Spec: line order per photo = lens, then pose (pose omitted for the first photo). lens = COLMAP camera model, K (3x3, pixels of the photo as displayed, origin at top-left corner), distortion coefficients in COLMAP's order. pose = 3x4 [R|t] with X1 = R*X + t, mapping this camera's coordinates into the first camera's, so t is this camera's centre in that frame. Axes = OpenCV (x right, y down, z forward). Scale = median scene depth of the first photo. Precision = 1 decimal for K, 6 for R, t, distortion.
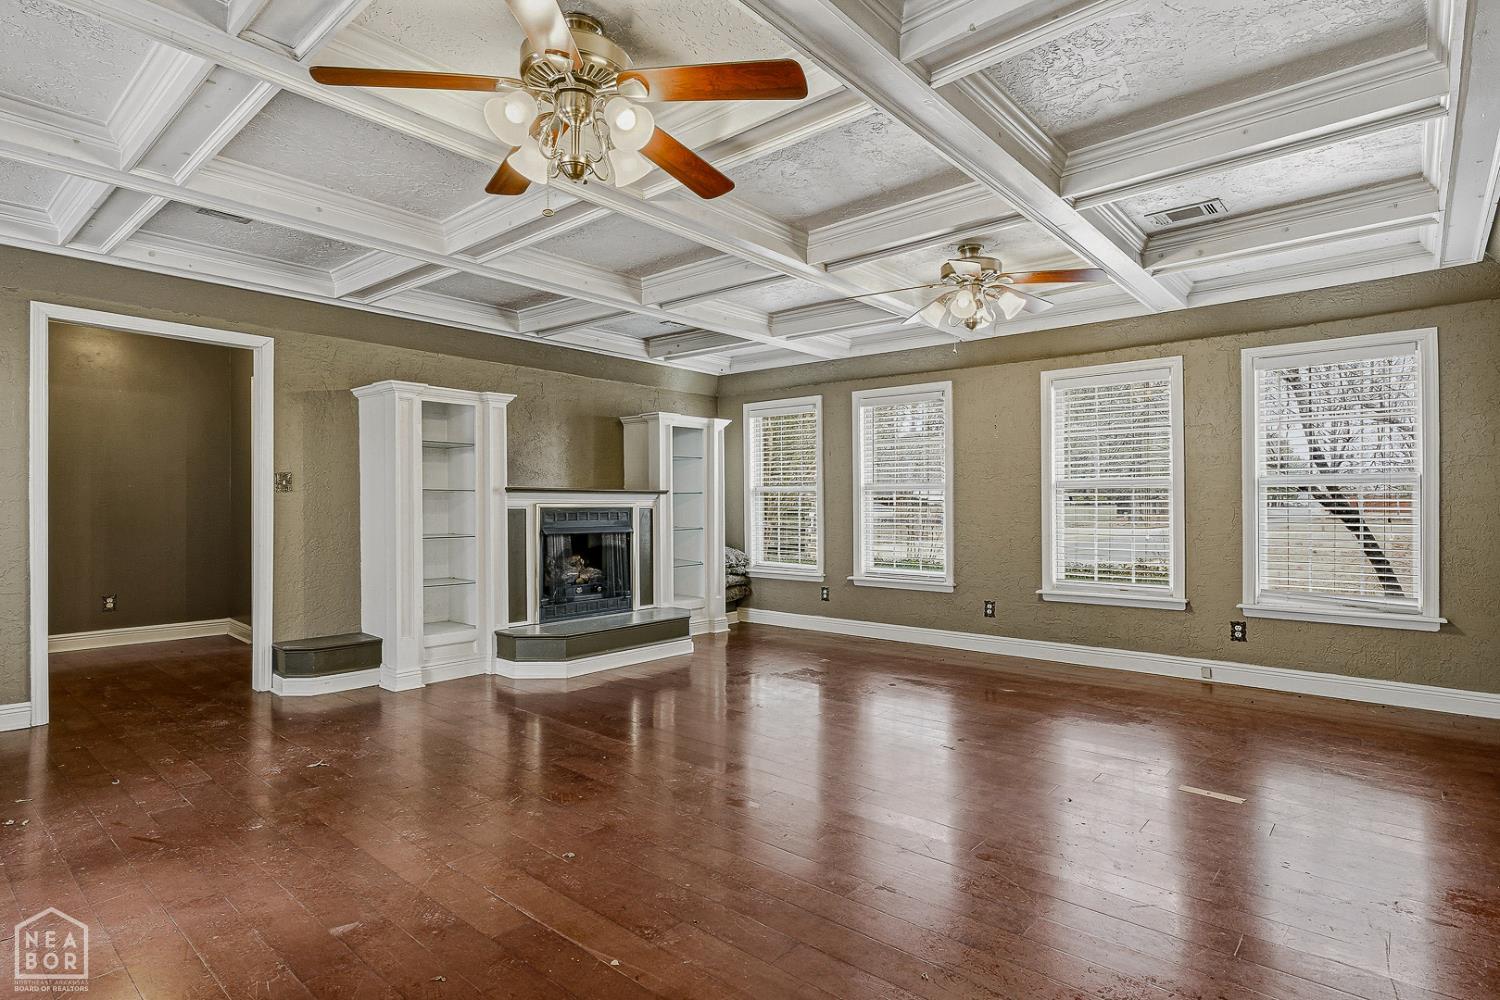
lens RADIAL K [[776.2, 0, 744.7], [0, 776.2, 506.9], [0, 0, 1]] dist [-0.002379, 0.002329]
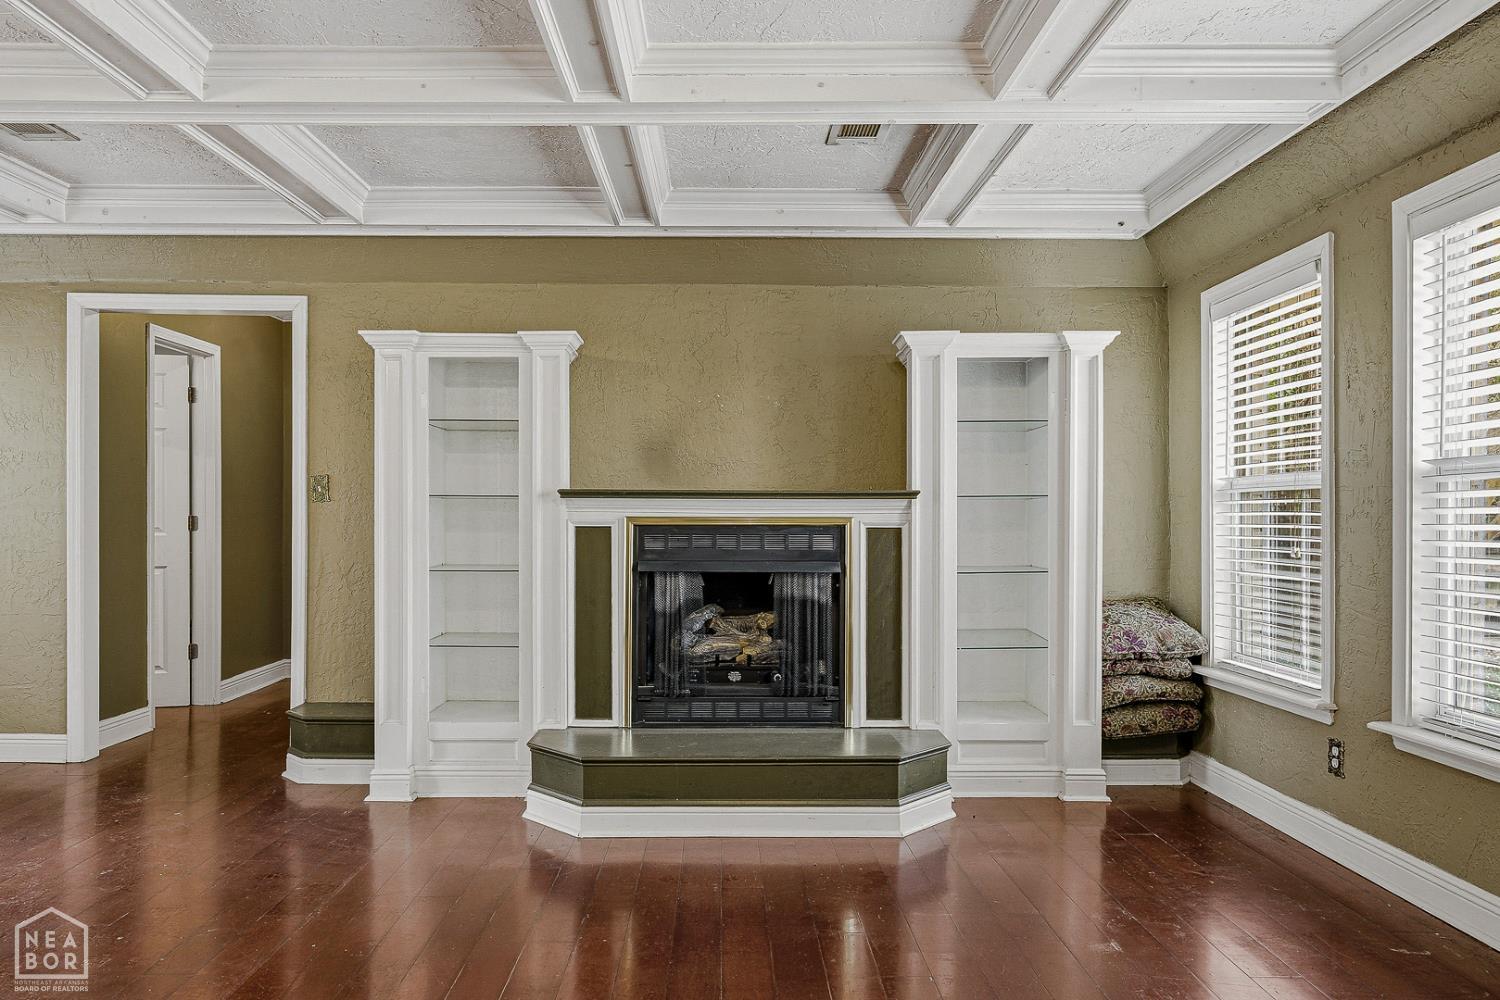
lens RADIAL K [[1031.3, 0, 732.5], [0, 1031.3, 520.0], [0, 0, 1]] dist [0.002394, 0.000753]
pose [[0.661397, -0.001391, -0.750034, 0.317856], [-0.005133, 0.999966, -0.006381, 0.002483], [0.750018, 0.008071, 0.661368, 0.500477]]
